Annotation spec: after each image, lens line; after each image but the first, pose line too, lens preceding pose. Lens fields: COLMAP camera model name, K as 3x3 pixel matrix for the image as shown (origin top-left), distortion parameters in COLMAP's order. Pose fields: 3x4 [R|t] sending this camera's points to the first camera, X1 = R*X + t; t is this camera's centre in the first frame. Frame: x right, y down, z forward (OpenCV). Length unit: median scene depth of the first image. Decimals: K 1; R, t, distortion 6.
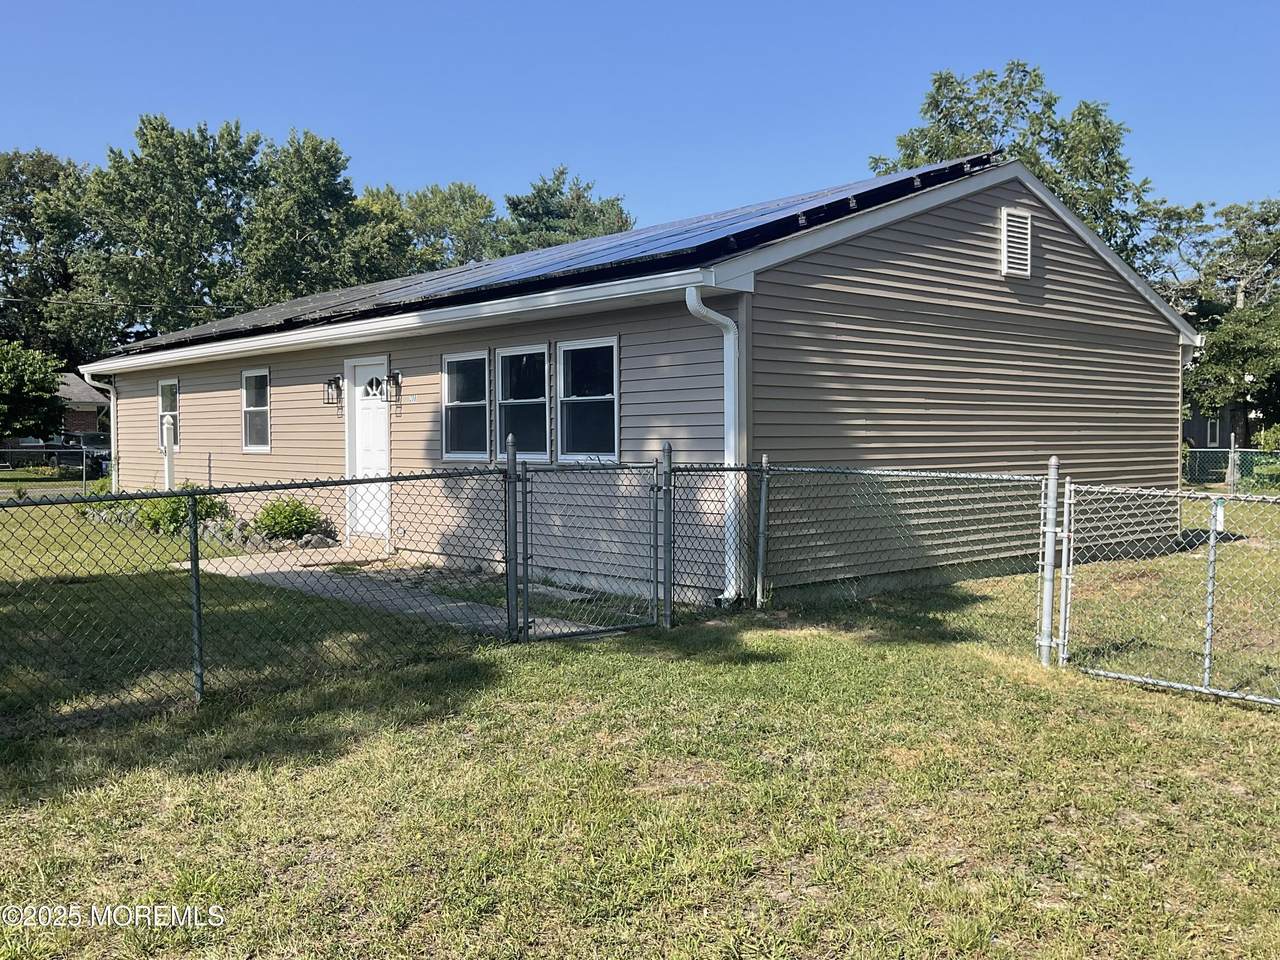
lens RADIAL K [[1137.8, 0, 640.0], [0, 1137.8, 480.0], [0, 0, 1]] dist [0.105397, -0.243634]
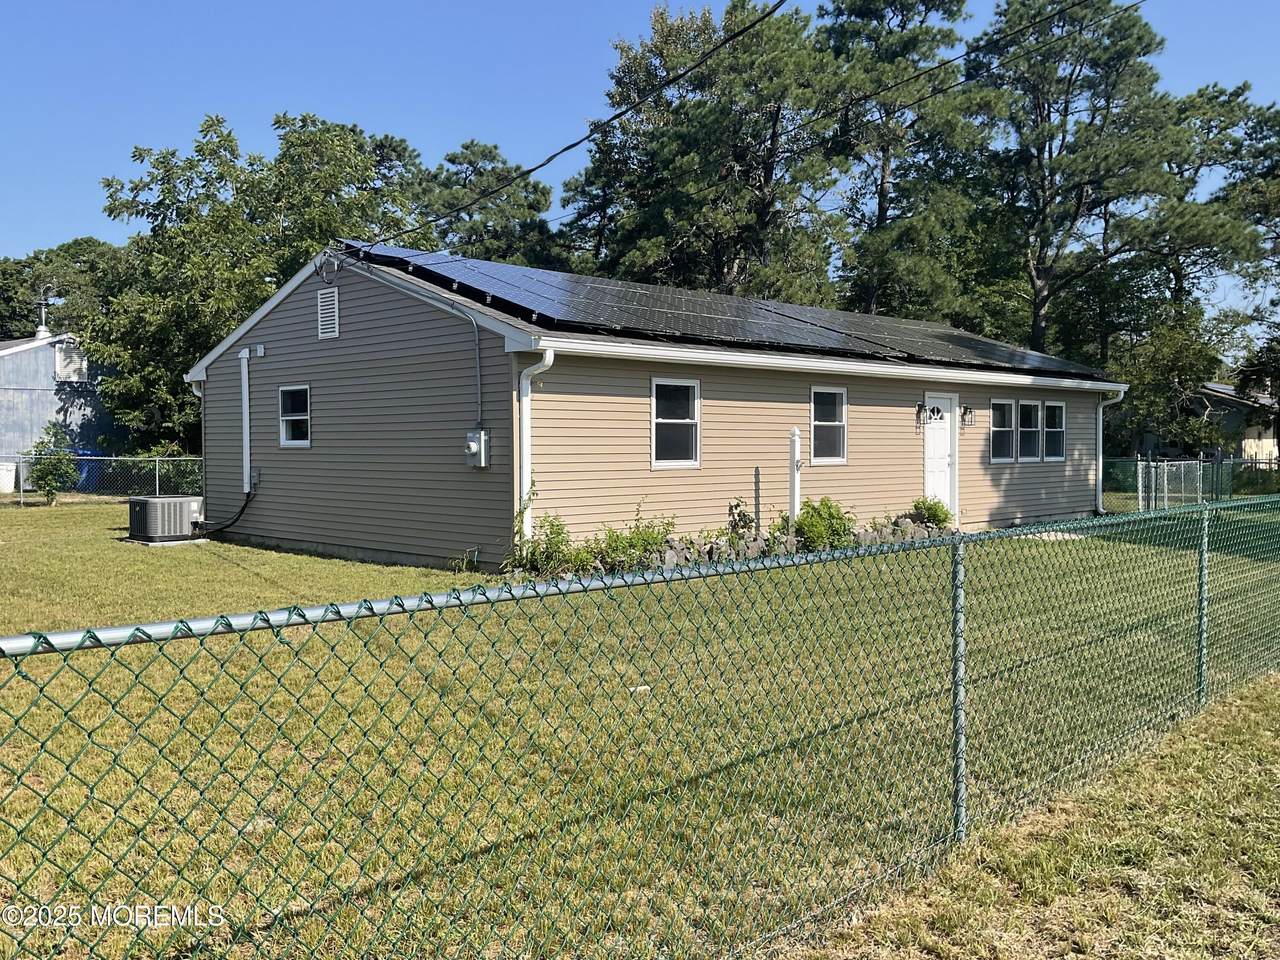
lens RADIAL K [[1137.8, 0, 640.0], [0, 1137.8, 480.0], [0, 0, 1]] dist [0.105397, -0.243634]
pose [[-0.061079, -0.026512, 0.997781, -1.538242], [0.040820, 0.998745, 0.029036, -0.053351], [-0.997298, 0.042503, -0.059920, 1.387202]]
